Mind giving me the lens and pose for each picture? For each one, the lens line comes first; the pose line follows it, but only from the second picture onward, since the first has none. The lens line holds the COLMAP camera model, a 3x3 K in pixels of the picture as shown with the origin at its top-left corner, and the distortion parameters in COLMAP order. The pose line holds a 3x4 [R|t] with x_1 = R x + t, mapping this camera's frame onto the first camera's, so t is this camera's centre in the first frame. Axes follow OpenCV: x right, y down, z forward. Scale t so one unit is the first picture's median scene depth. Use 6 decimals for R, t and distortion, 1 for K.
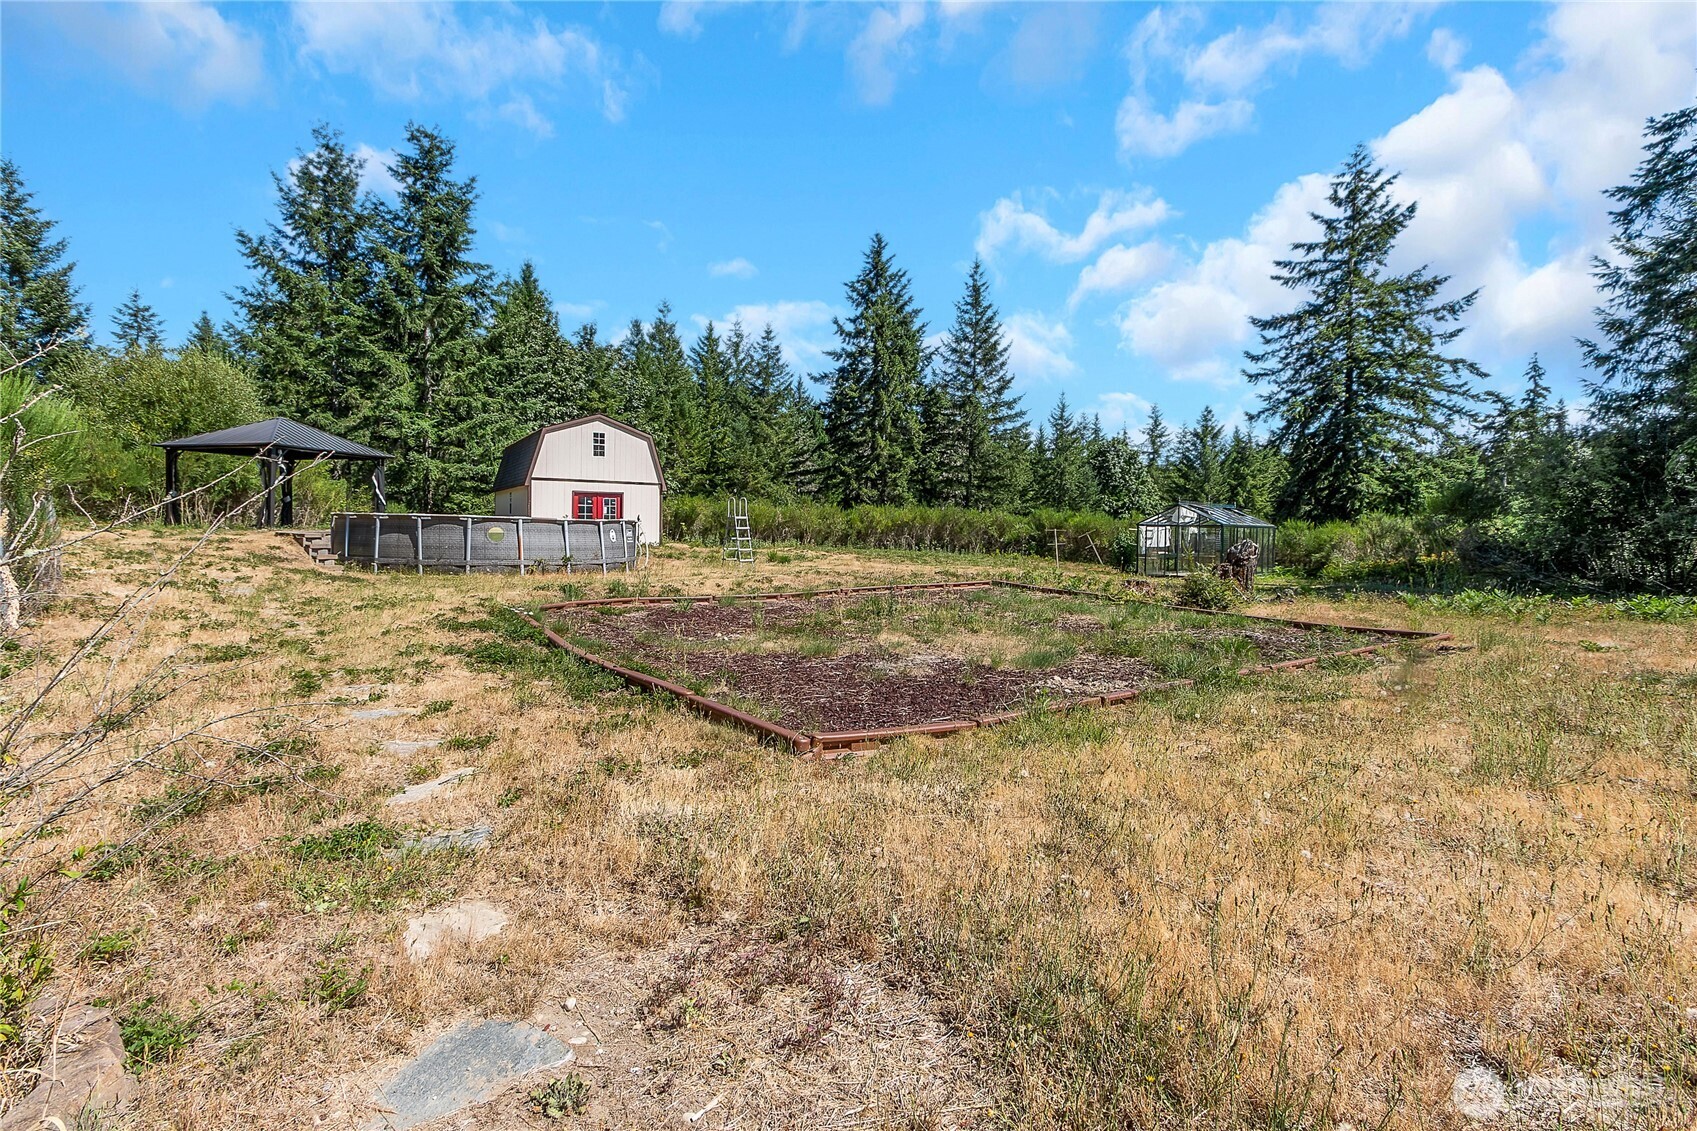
lens RADIAL K [[763.4, 0, 848.5], [0, 763.4, 565.5], [0, 0, 1]] dist [-0.021663, 0.000630]
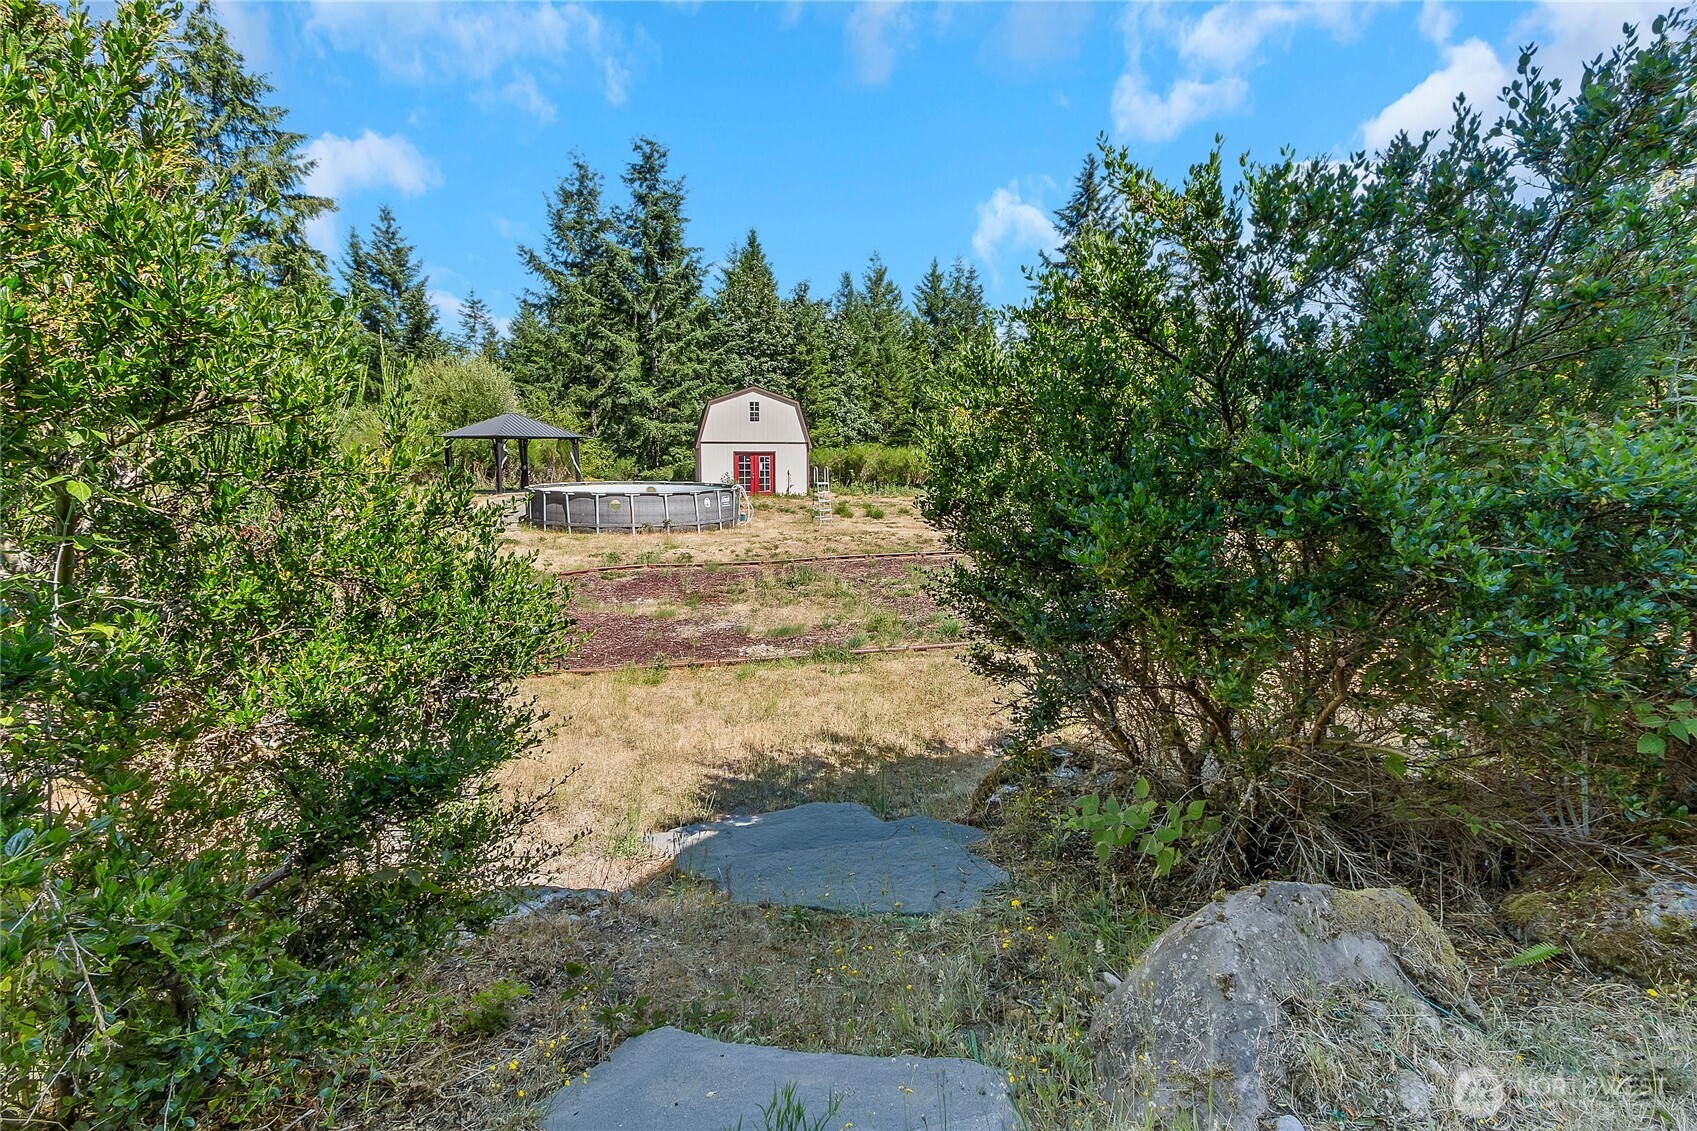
lens RADIAL K [[763.4, 0, 848.5], [0, 763.4, 565.5], [0, 0, 1]] dist [-0.021663, 0.000630]
pose [[0.938254, 0.042180, -0.343367, 0.179588], [-0.006913, 0.994627, 0.103291, -0.033073], [0.345879, -0.094540, 0.933504, -0.071970]]
